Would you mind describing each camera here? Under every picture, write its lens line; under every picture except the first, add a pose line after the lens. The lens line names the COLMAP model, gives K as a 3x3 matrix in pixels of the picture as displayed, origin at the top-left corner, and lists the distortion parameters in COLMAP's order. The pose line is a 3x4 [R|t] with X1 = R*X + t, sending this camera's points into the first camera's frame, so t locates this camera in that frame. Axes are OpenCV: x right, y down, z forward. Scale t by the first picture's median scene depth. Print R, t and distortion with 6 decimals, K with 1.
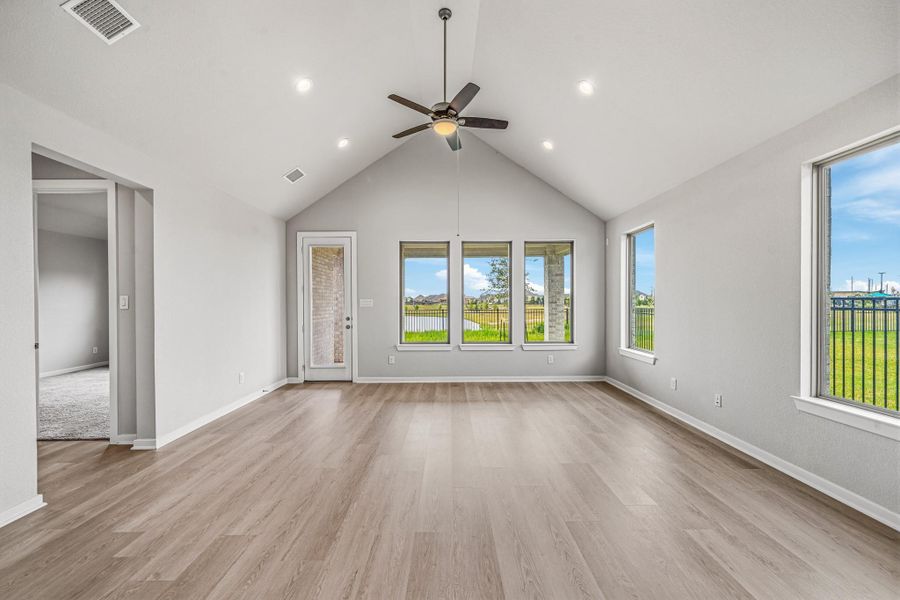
lens RADIAL K [[351.8, 0, 449.8], [0, 351.8, 306.3], [0, 0, 1]] dist [-0.000642, -0.000086]
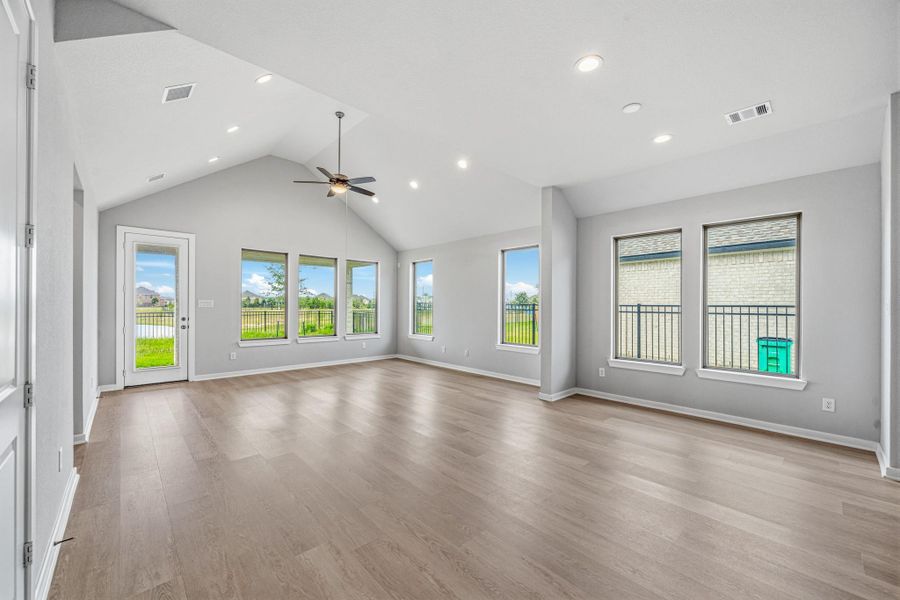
lens RADIAL K [[351.8, 0, 449.8], [0, 351.8, 306.3], [0, 0, 1]] dist [-0.000642, -0.000086]
pose [[0.738057, 0.007398, 0.674698, -0.408144], [-0.001167, 0.999952, -0.009688, 0.008035], [-0.674737, 0.006363, 0.738031, -0.263698]]
